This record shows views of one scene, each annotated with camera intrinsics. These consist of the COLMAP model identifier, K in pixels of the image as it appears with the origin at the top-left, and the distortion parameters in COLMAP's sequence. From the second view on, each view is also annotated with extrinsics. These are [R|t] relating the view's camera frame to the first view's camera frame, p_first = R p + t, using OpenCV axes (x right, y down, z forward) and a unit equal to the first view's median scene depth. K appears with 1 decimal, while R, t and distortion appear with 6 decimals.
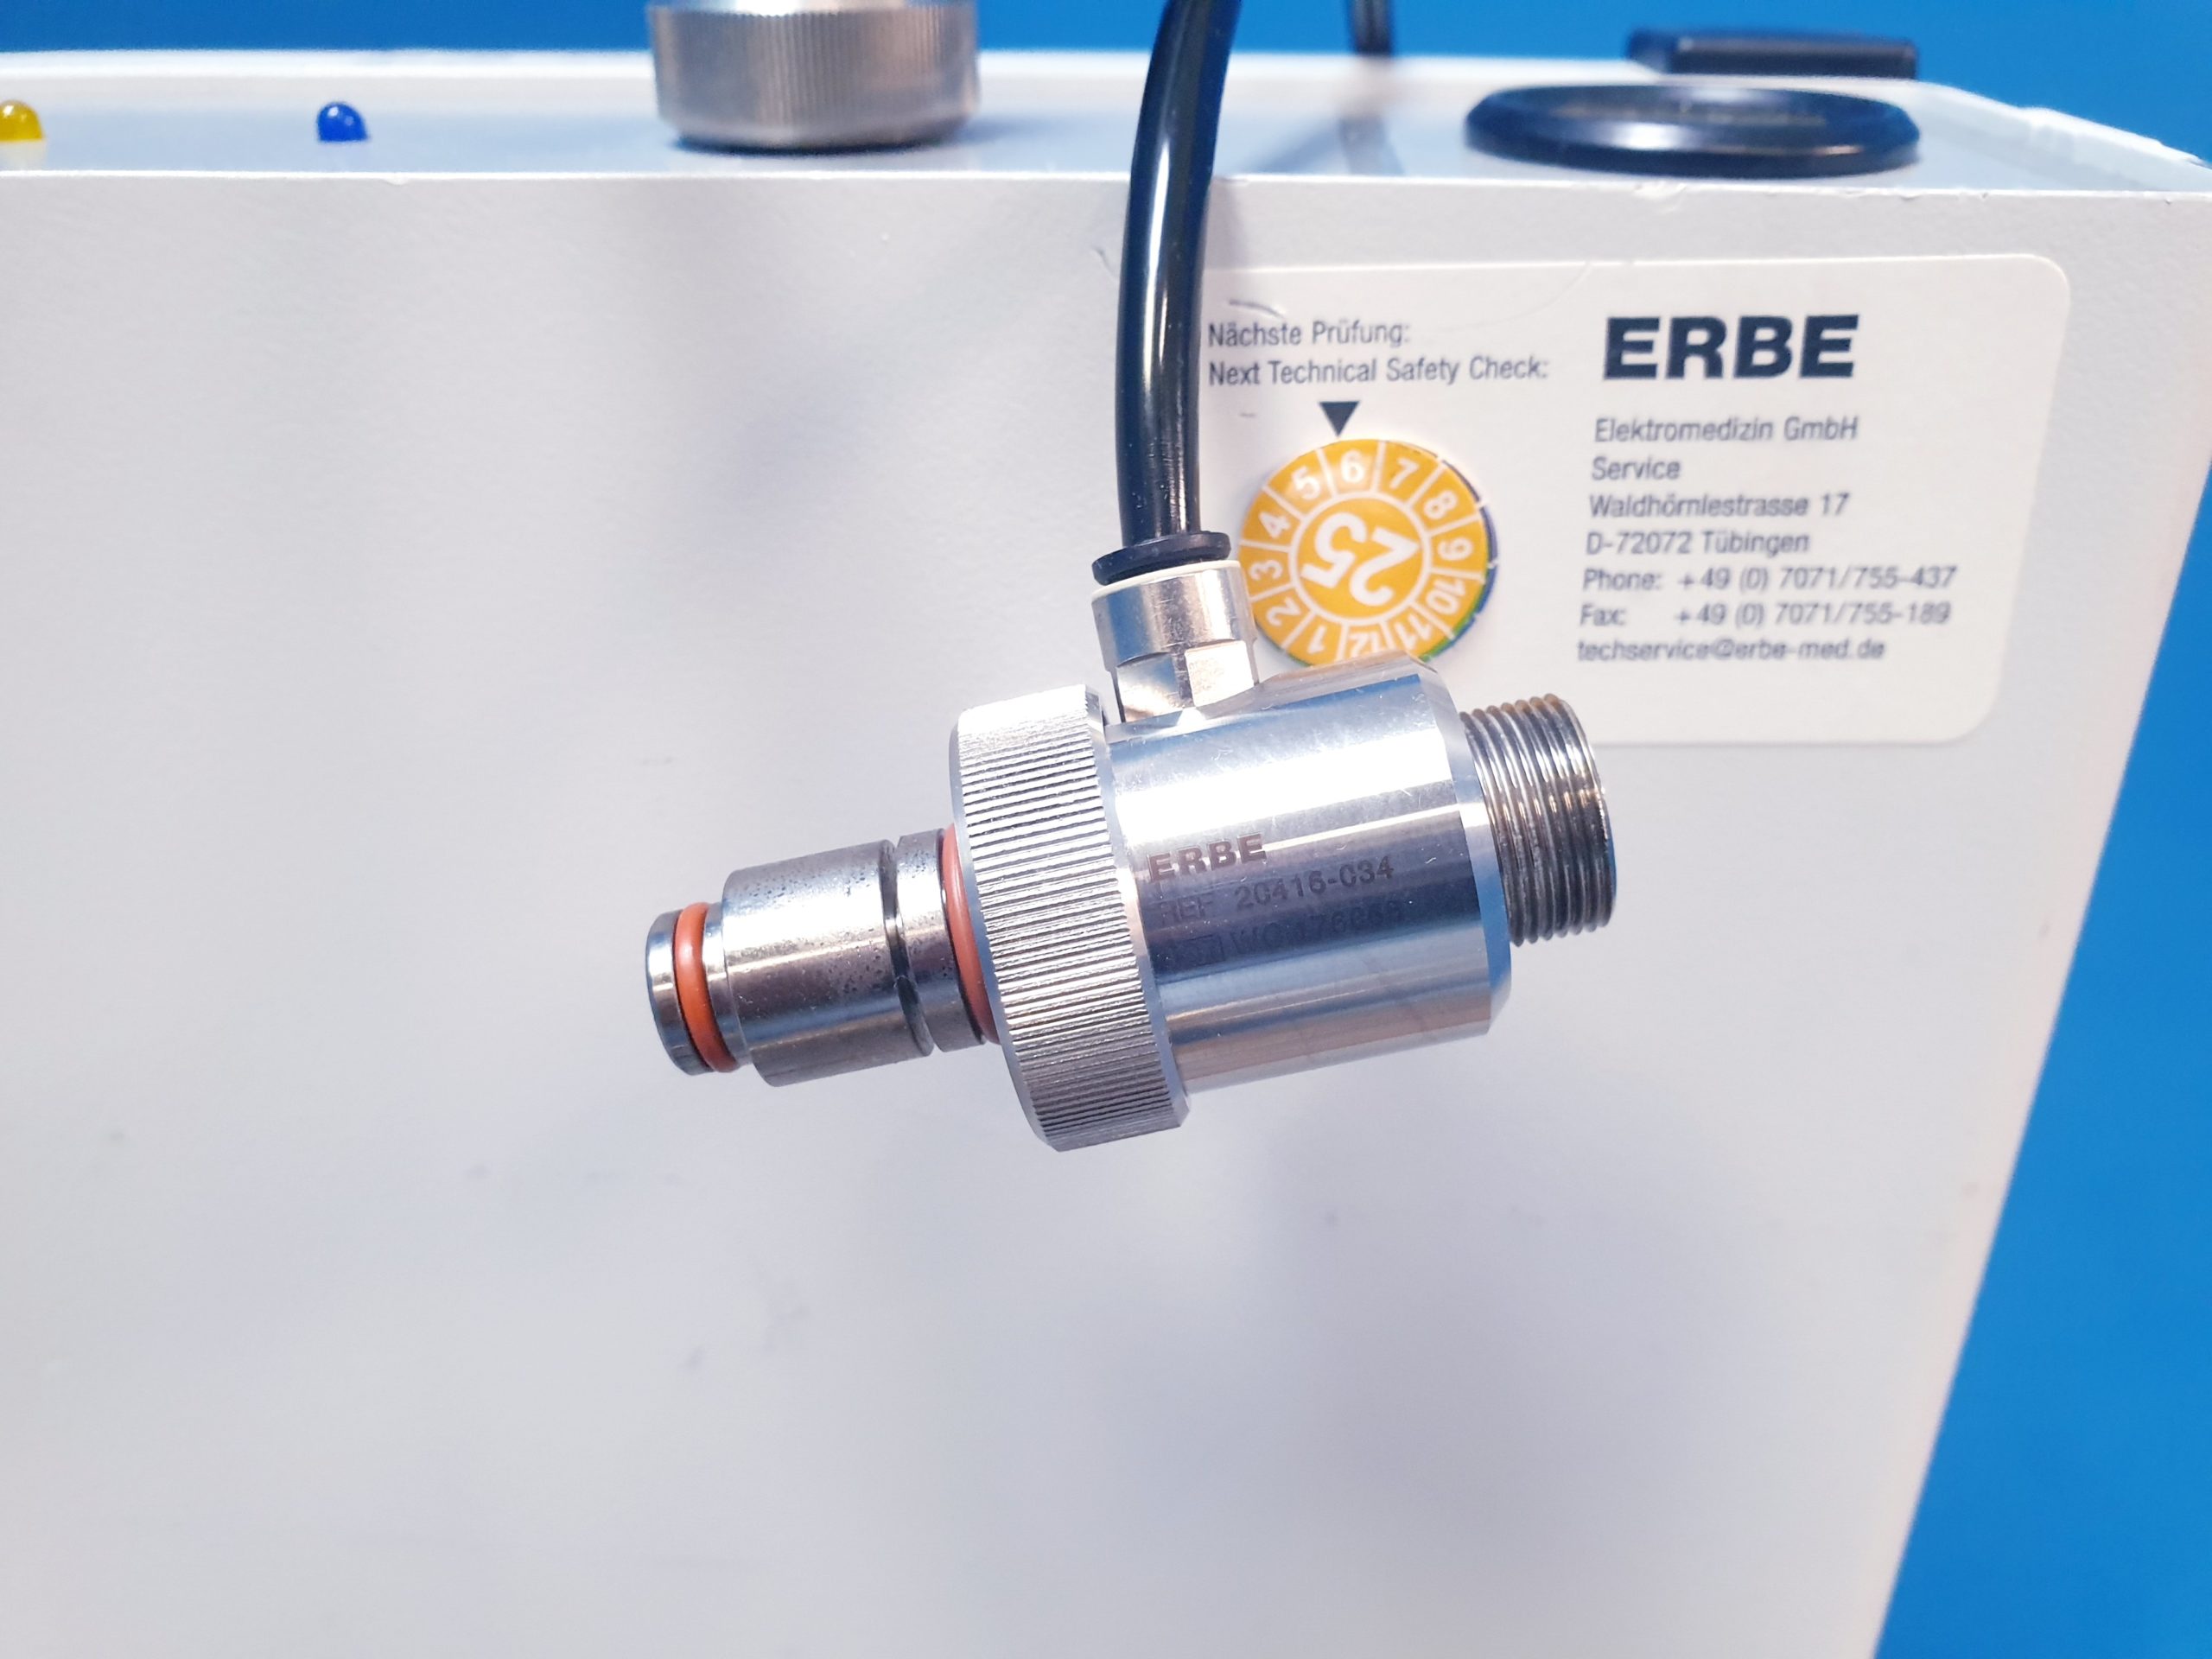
lens RADIAL K [[1690.3, 0, 1106.0], [0, 1690.3, 829.5], [0, 0, 1]] dist [-0.004278, -0.043497]
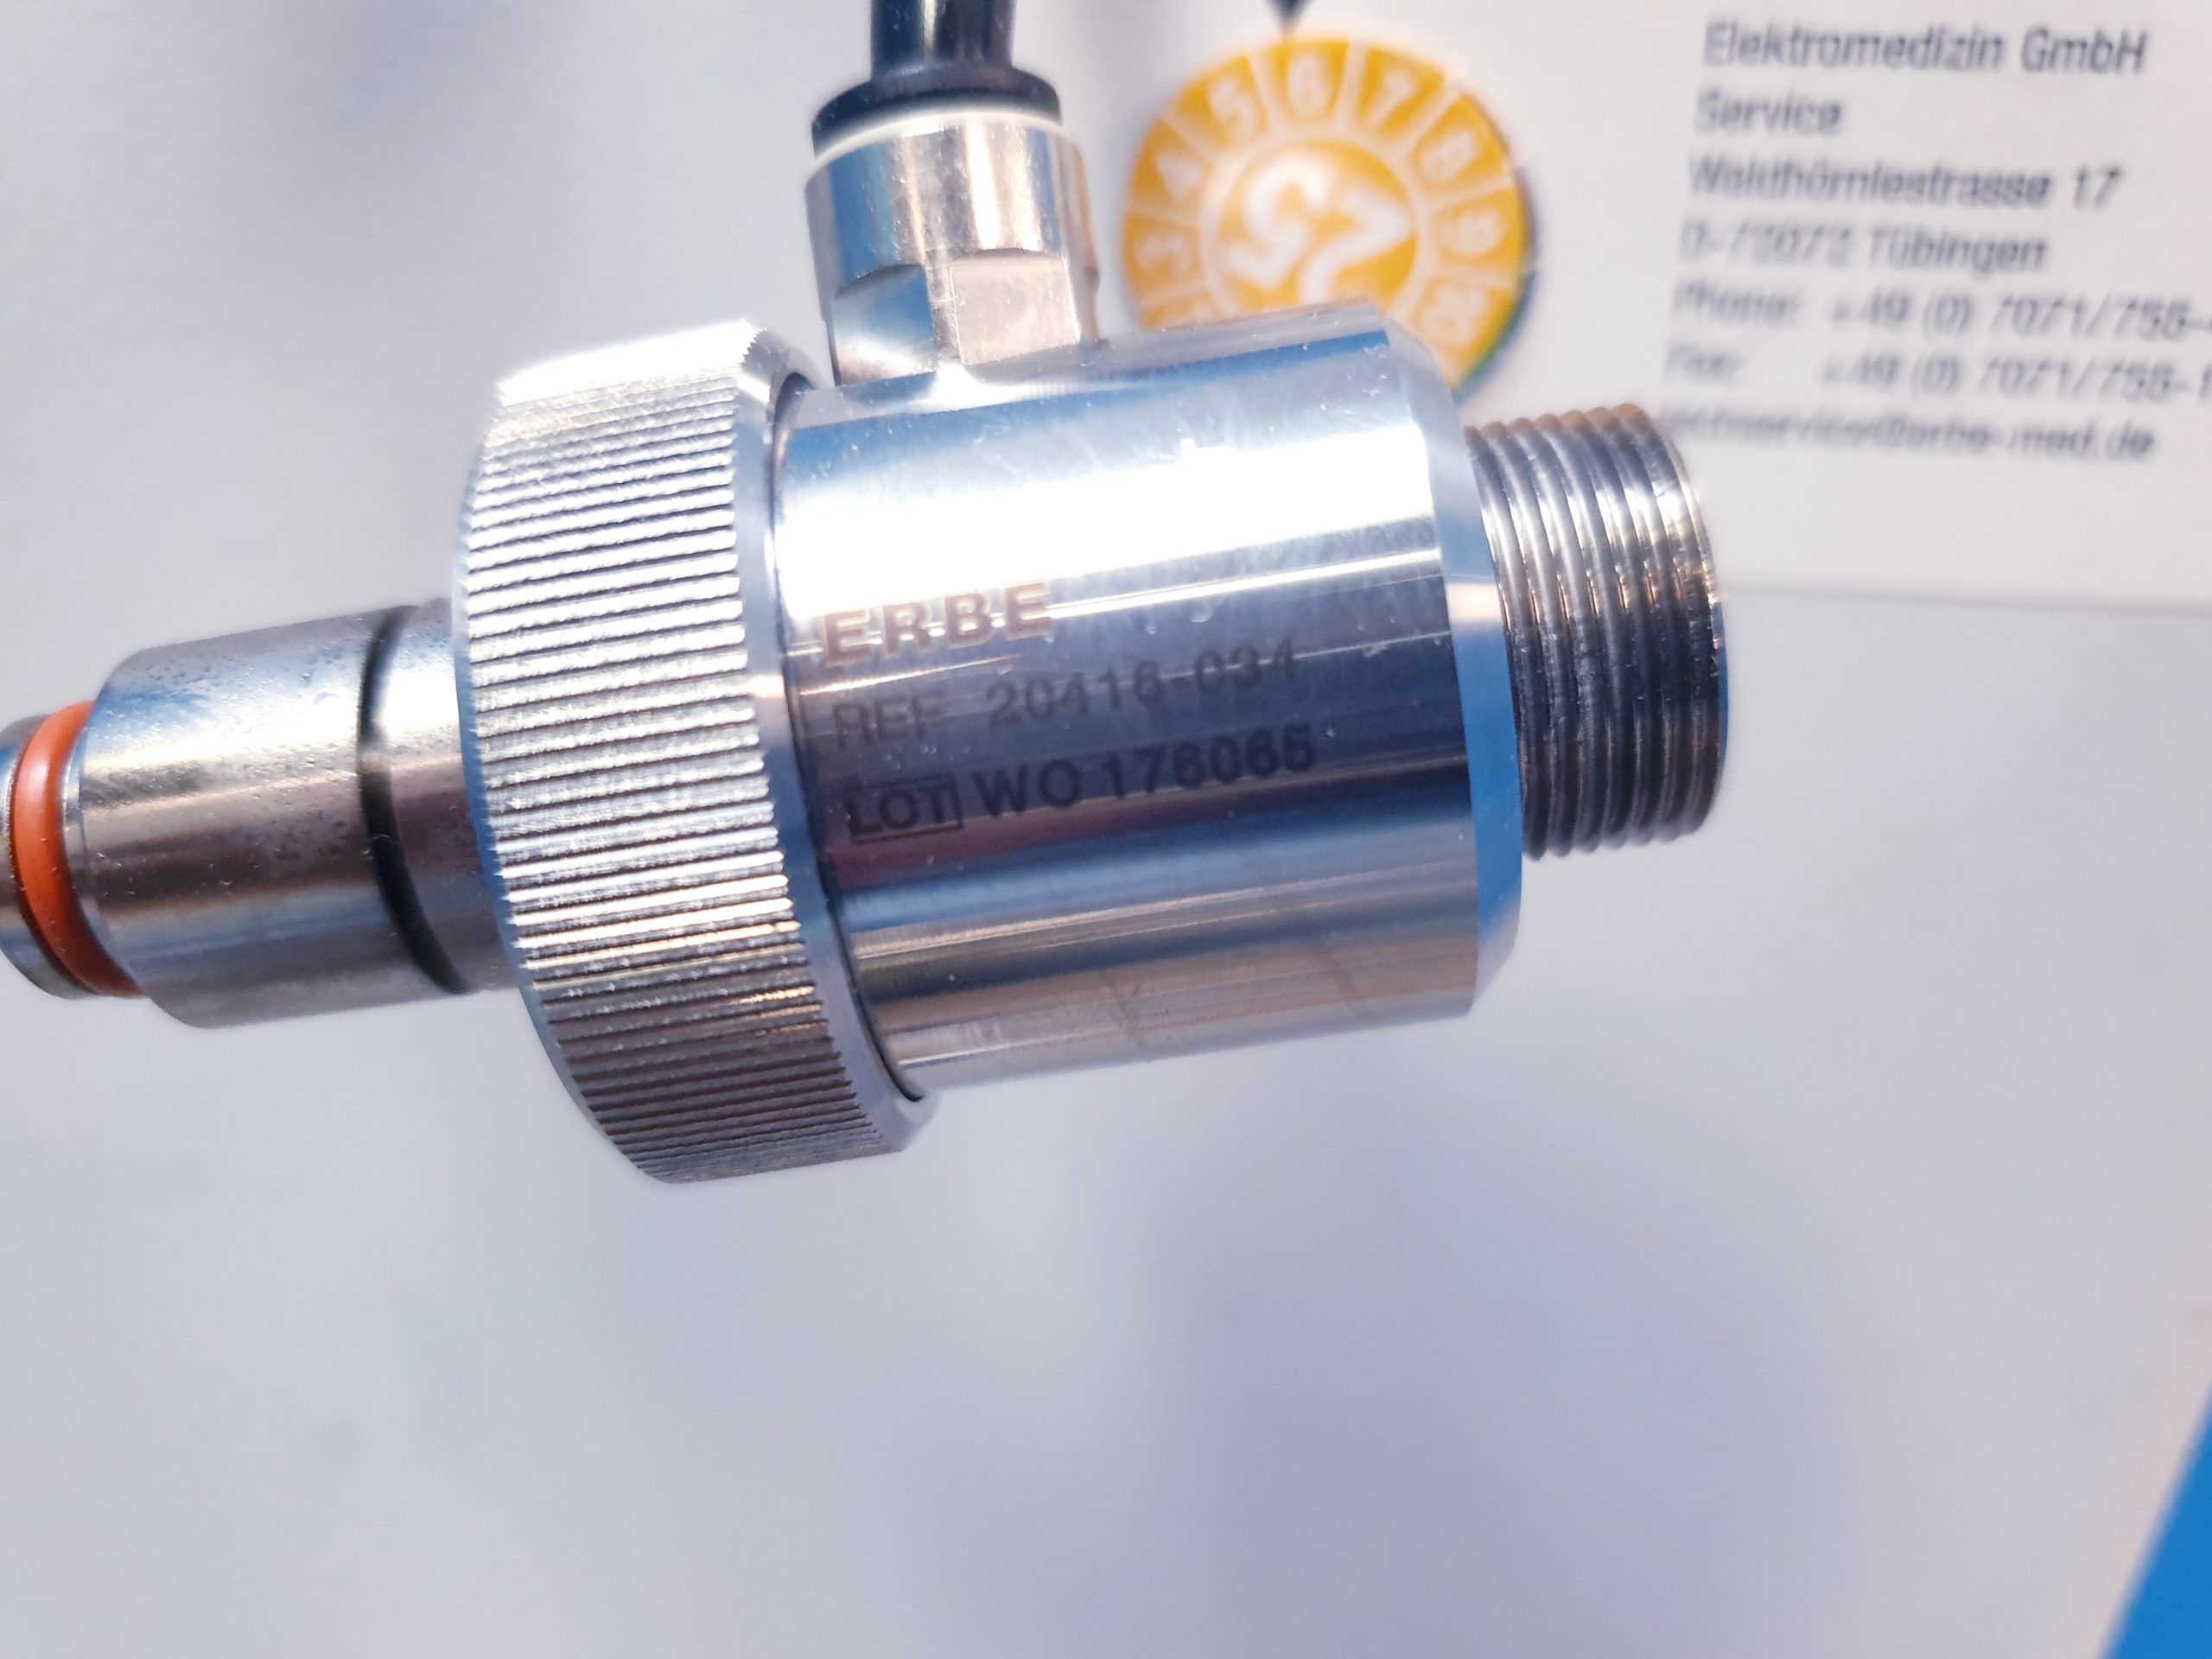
lens RADIAL K [[1690.3, 0, 1106.0], [0, 1690.3, 829.5], [0, 0, 1]] dist [-0.004278, -0.043497]
pose [[0.997954, 0.063932, -0.000364, 0.103486], [-0.063933, 0.997936, -0.005956, 0.070764], [-0.000017, 0.005967, 0.999982, 0.447784]]
